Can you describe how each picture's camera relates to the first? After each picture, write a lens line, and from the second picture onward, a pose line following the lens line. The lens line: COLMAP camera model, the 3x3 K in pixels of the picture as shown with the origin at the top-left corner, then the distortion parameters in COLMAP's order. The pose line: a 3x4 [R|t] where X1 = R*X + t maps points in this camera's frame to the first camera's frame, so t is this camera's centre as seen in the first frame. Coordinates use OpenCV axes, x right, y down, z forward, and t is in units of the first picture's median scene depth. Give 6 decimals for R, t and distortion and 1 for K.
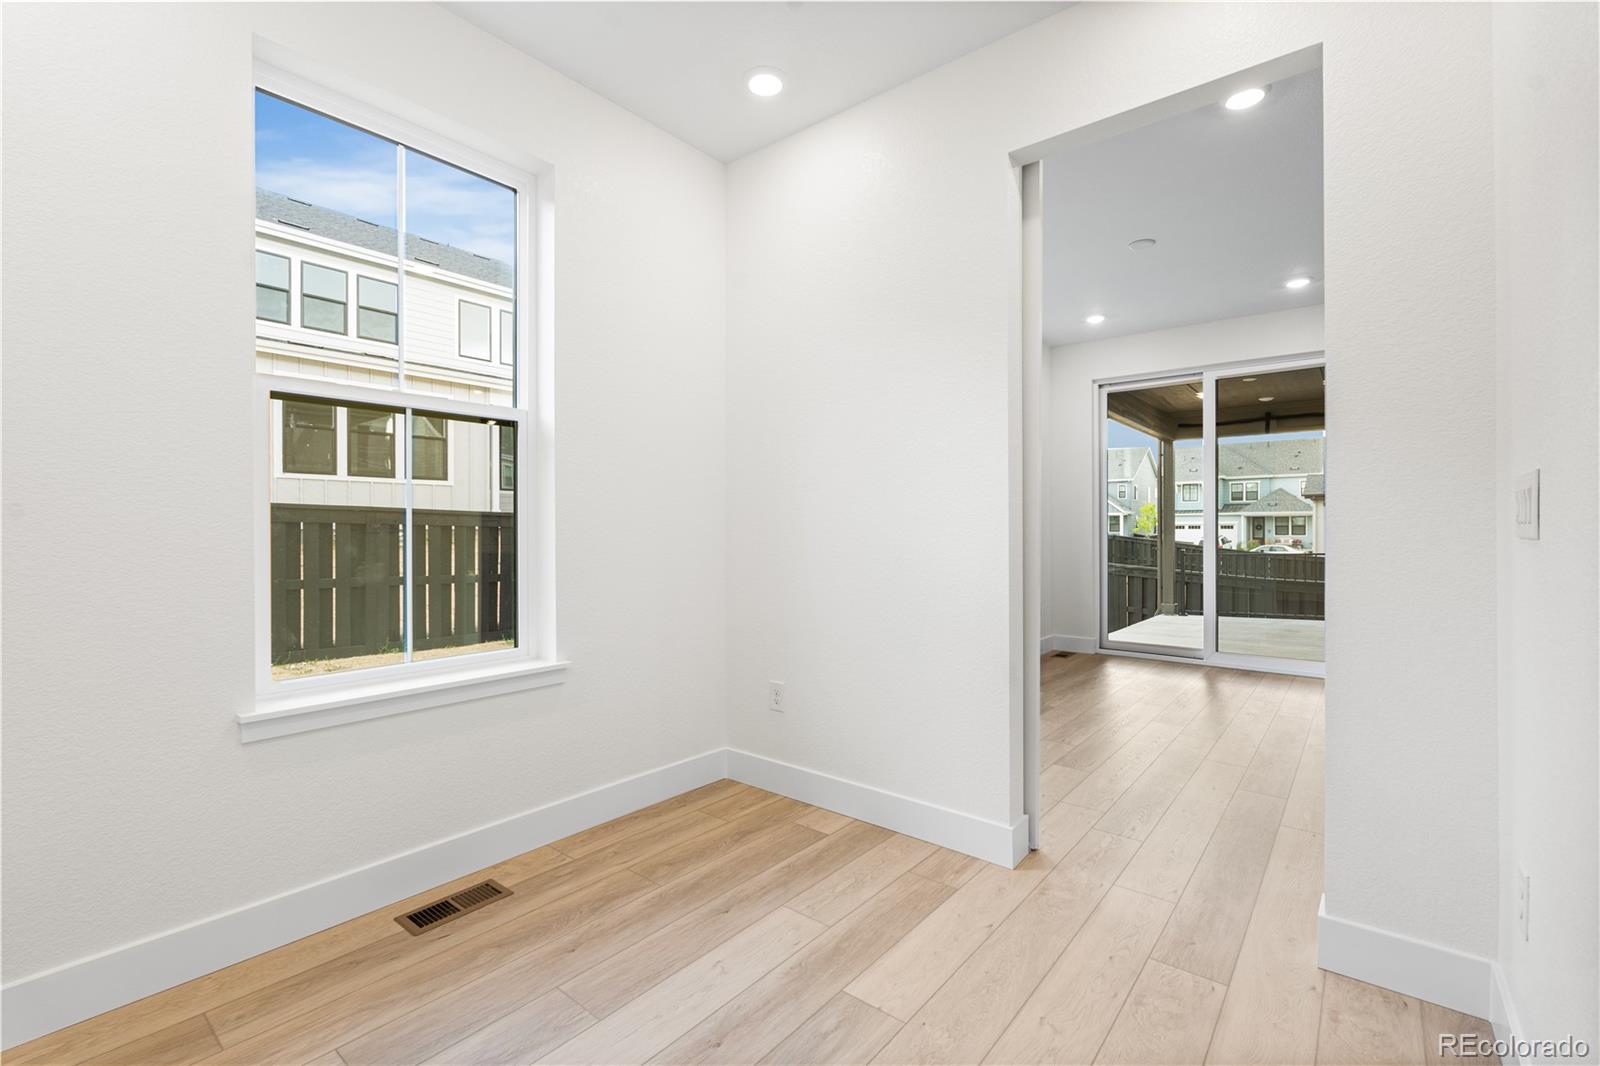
lens RADIAL K [[707.0, 0, 797.9], [0, 707.0, 525.3], [0, 0, 1]] dist [0.001657, 0.000278]
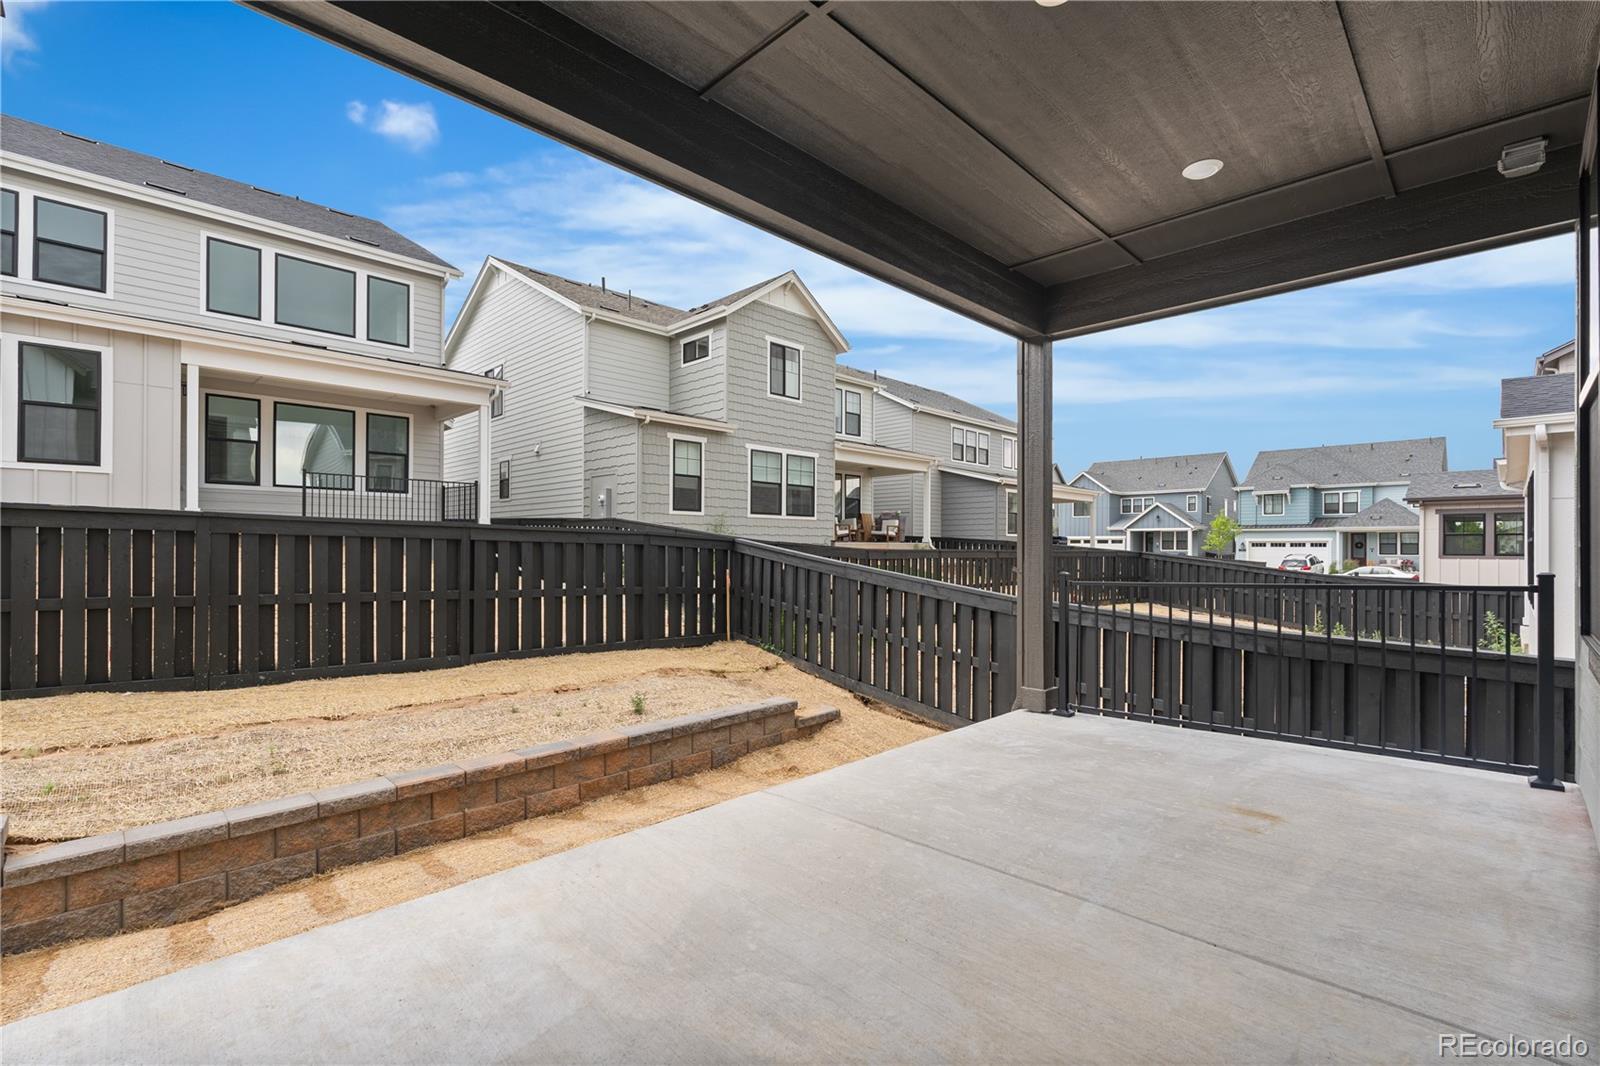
lens RADIAL K [[707.0, 0, 806.0], [0, 707.0, 542.3], [0, 0, 1]] dist [0.001657, 0.000278]
pose [[0.995117, 0.005034, -0.098570, 0.091470], [-0.005162, 0.999986, -0.001043, 0.003543], [0.098564, 0.001547, 0.995130, 0.113243]]
